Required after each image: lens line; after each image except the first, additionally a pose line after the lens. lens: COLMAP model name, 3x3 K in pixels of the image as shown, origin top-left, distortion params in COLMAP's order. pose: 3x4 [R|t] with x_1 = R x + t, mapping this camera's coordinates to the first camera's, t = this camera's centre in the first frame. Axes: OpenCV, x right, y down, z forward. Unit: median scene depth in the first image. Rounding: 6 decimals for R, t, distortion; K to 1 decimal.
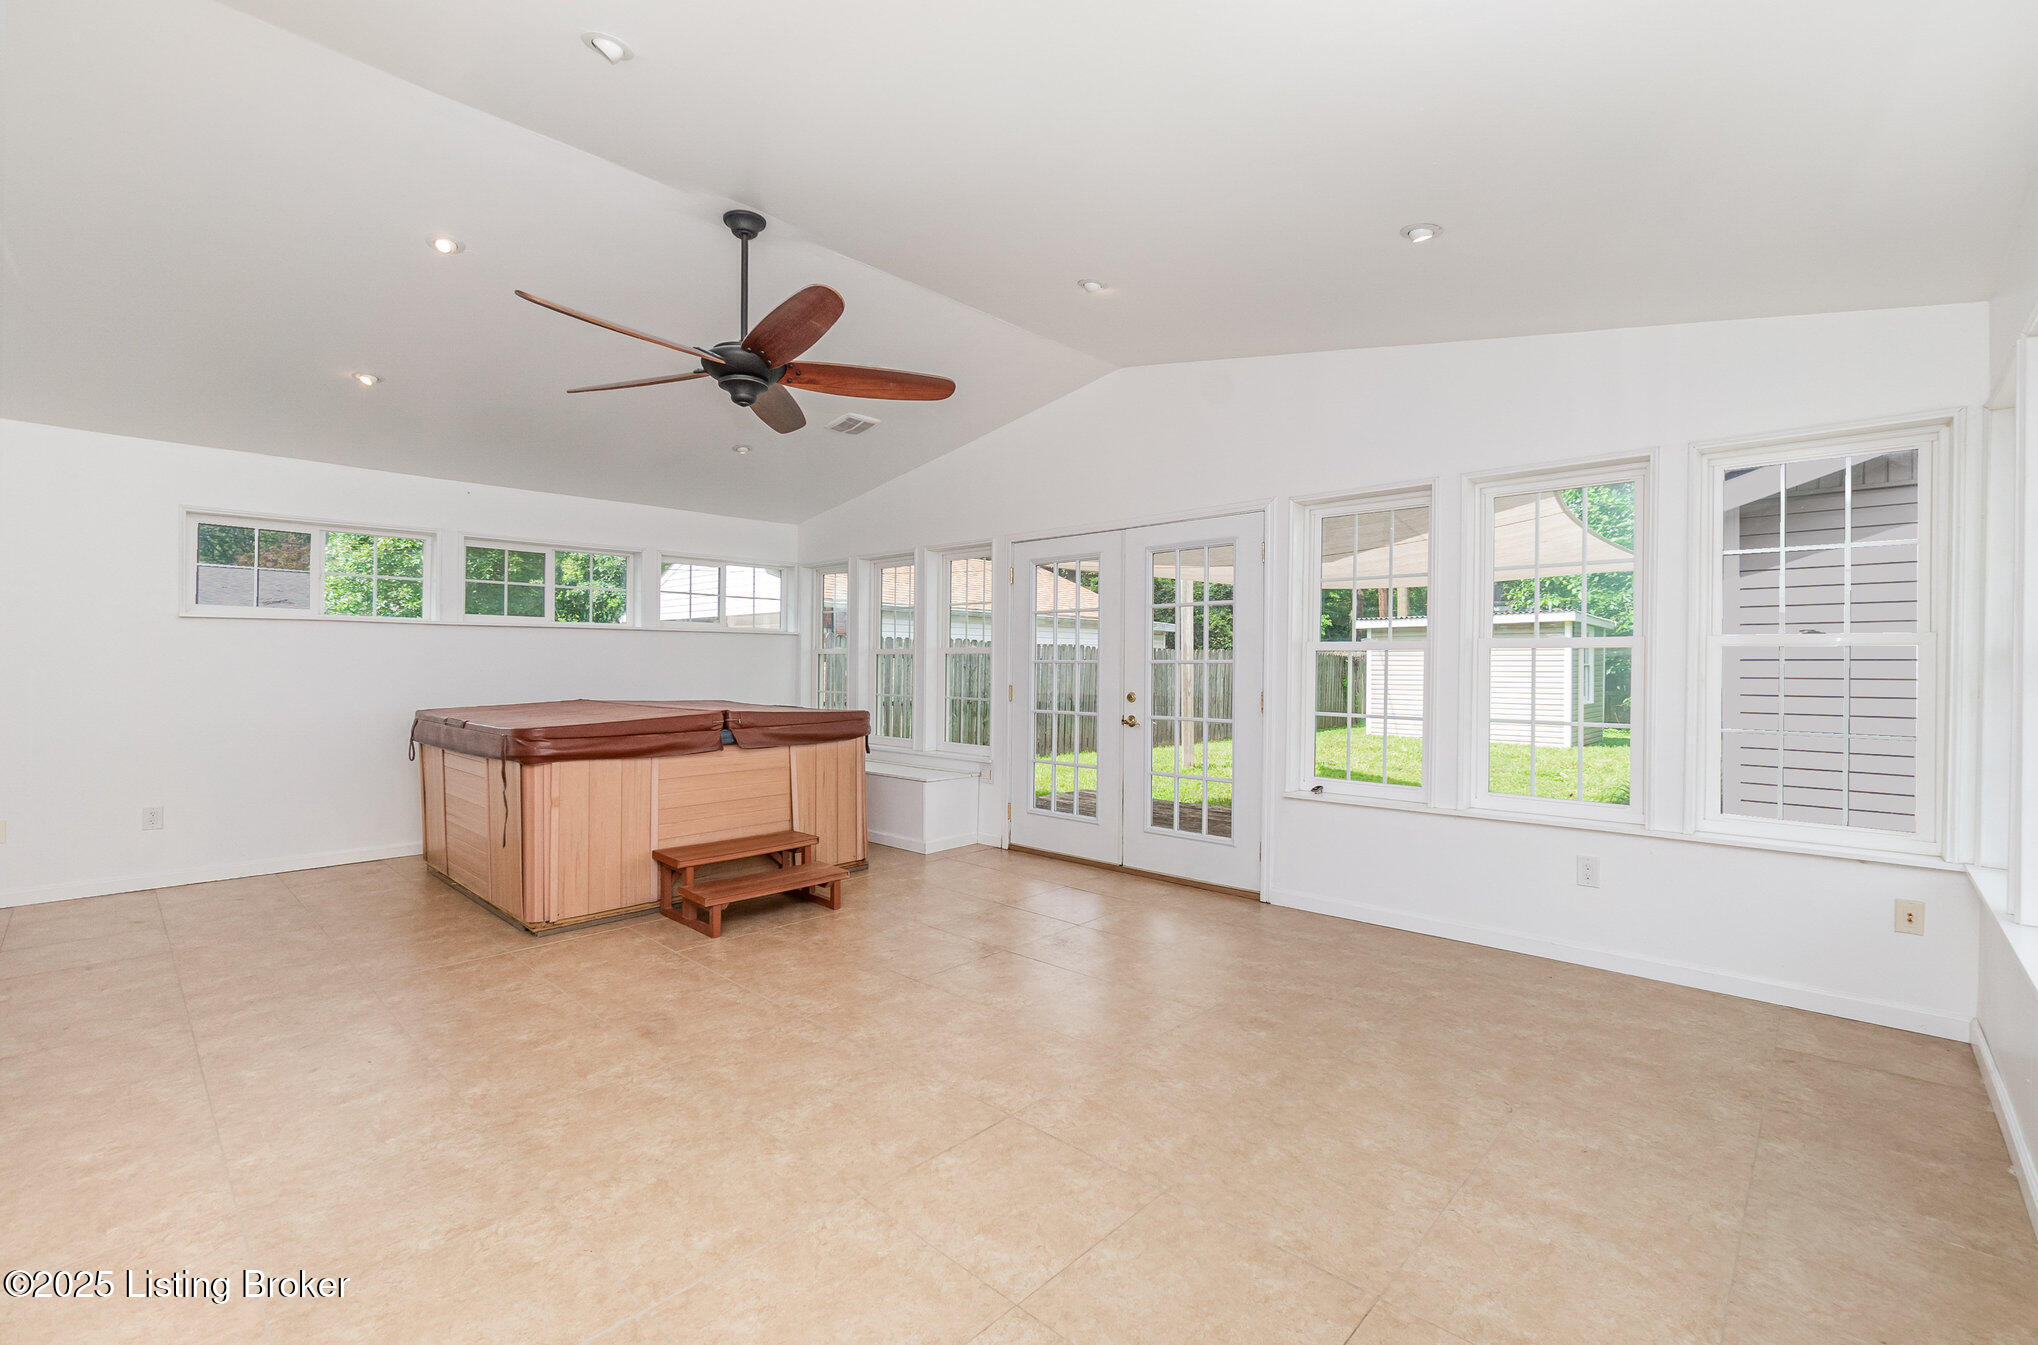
lens RADIAL K [[888.6, 0, 1019.8], [0, 888.6, 673.0], [0, 0, 1]] dist [-0.004477, 0.001106]
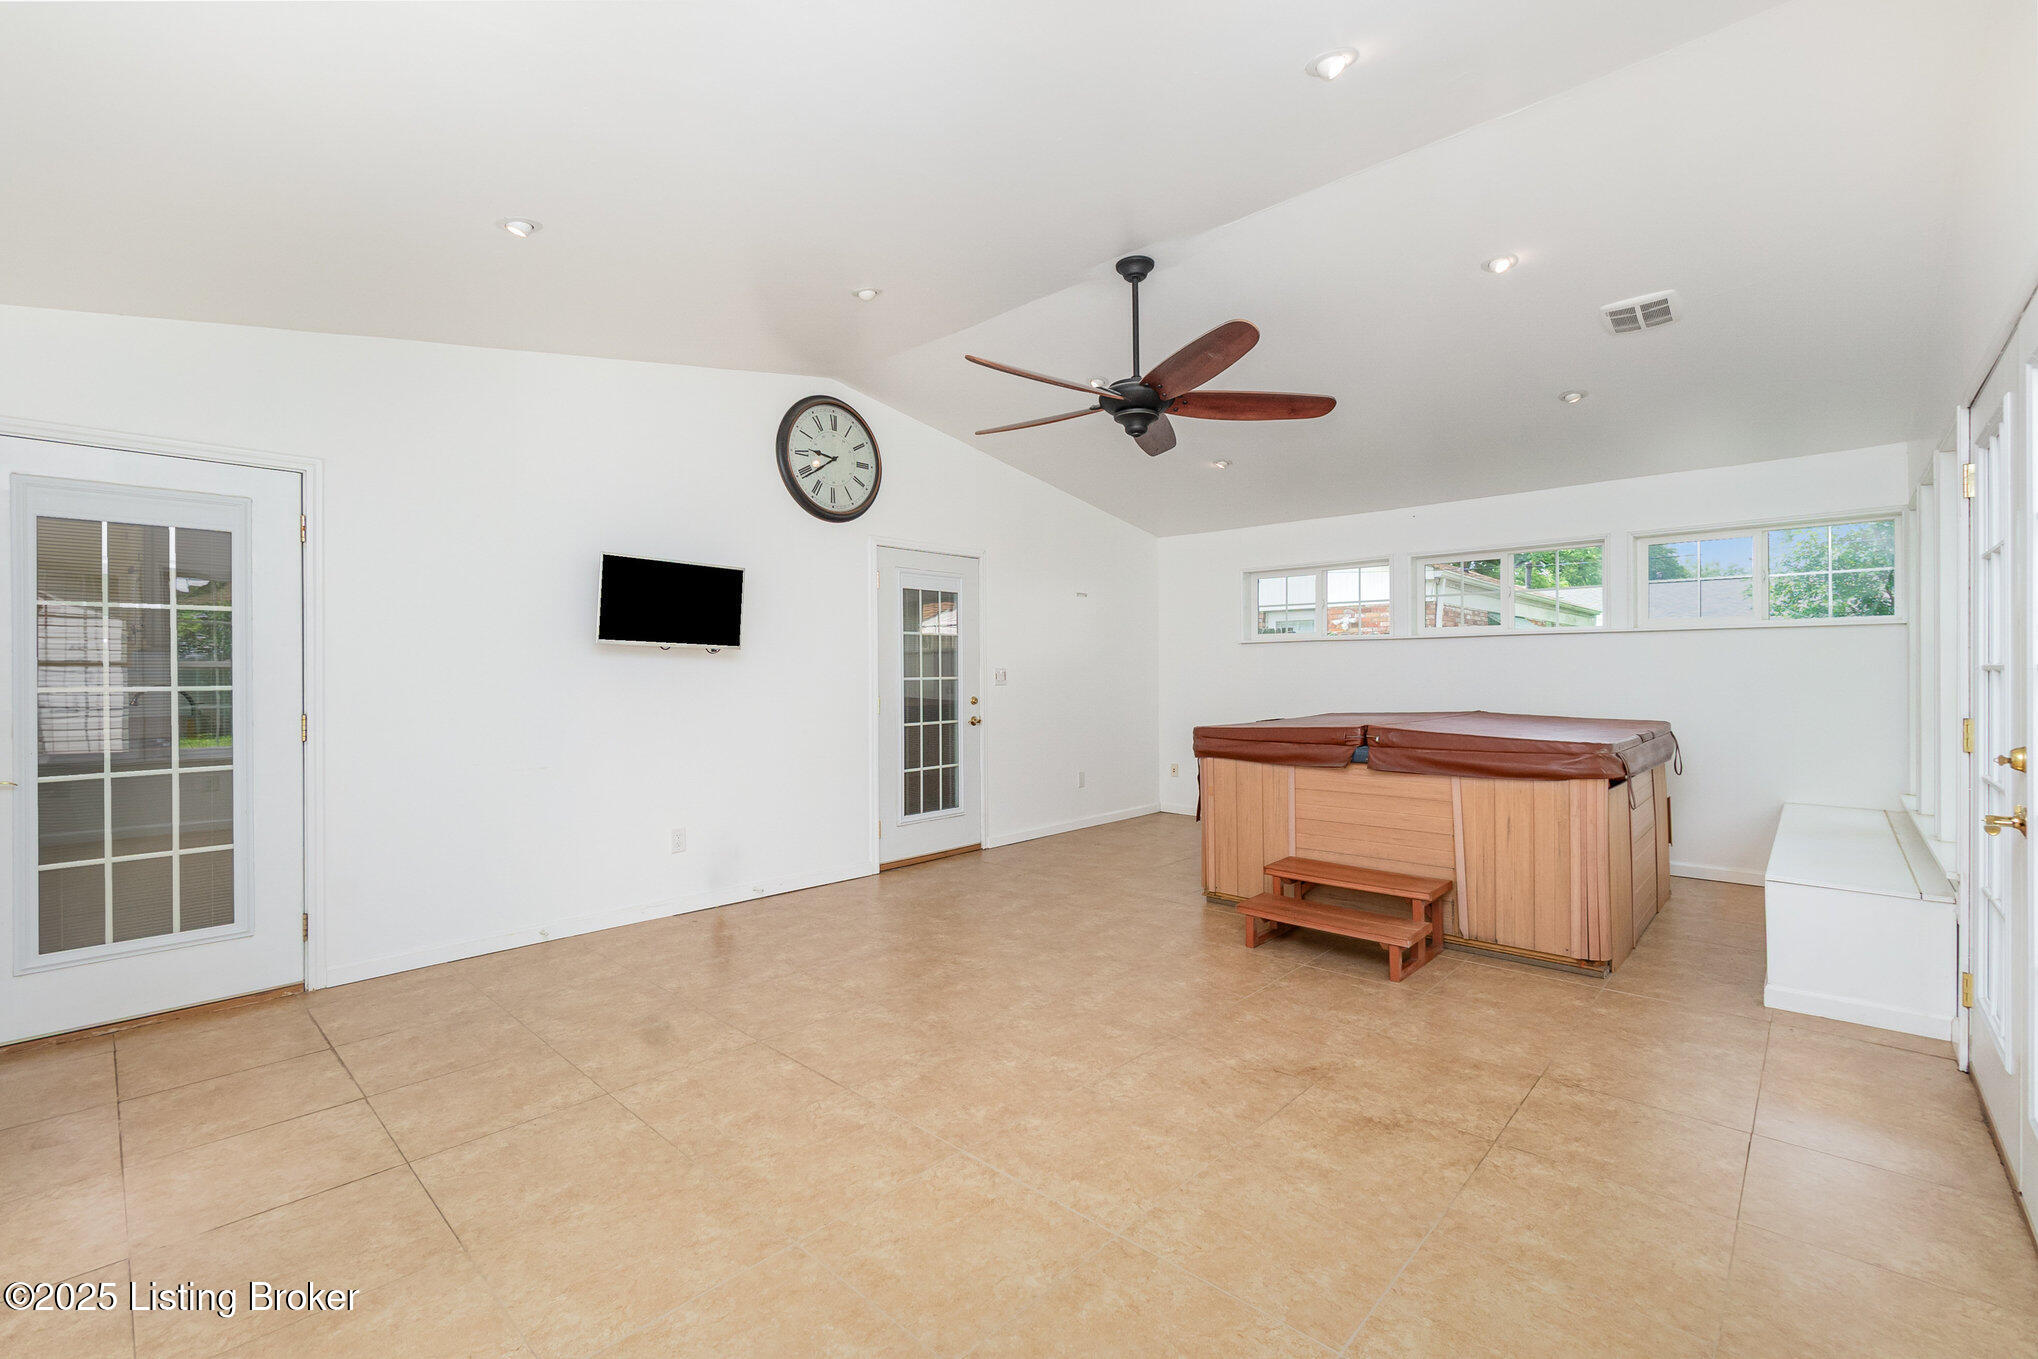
lens RADIAL K [[888.6, 0, 1025.6], [0, 888.6, 674.0], [0, 0, 1]] dist [-0.004477, 0.001106]
pose [[-0.009148, -0.002733, -0.999954, 0.613535], [-0.005632, 0.999981, -0.002681, -0.006633], [0.999942, 0.005608, -0.009163, 0.694289]]
